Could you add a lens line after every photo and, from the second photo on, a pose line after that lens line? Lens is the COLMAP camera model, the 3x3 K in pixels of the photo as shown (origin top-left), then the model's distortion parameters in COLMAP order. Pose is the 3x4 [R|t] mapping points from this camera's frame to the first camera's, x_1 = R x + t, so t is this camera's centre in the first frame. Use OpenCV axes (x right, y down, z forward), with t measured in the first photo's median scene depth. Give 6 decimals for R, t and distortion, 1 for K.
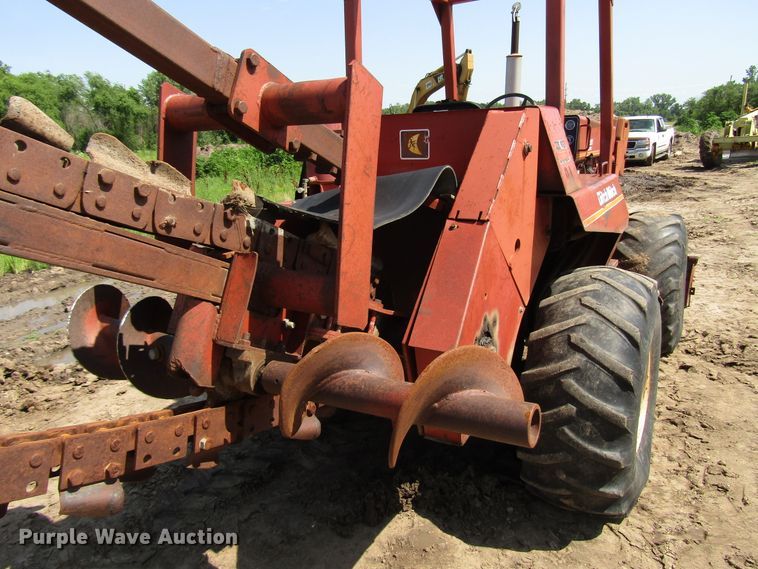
lens RADIAL K [[539.3, 0, 375.7], [0, 539.3, 282.5], [0, 0, 1]] dist [-0.004859, -0.000561]
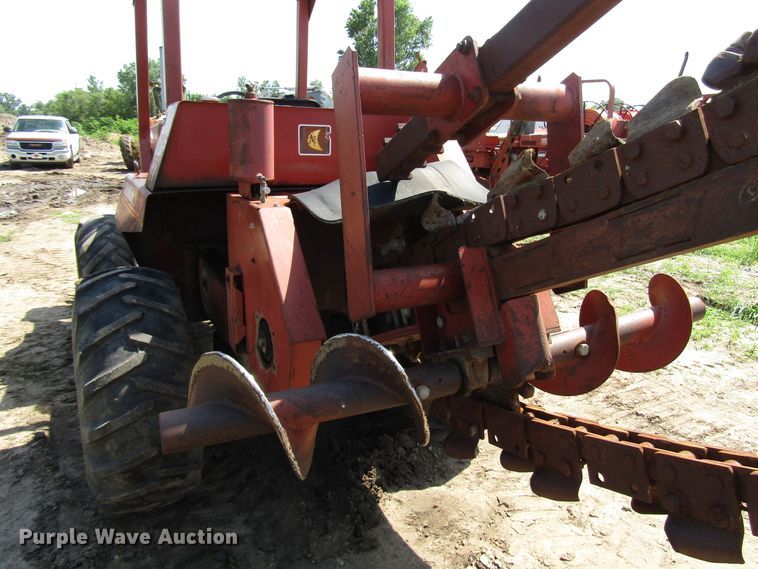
lens RADIAL K [[539.3, 0, 375.7], [0, 539.3, 282.5], [0, 0, 1]] dist [-0.004859, -0.000561]
pose [[0.499452, -0.182295, 0.846946, -0.914306], [0.186821, 0.977273, 0.100176, -0.099846], [-0.845959, 0.108194, 0.522157, 0.521974]]
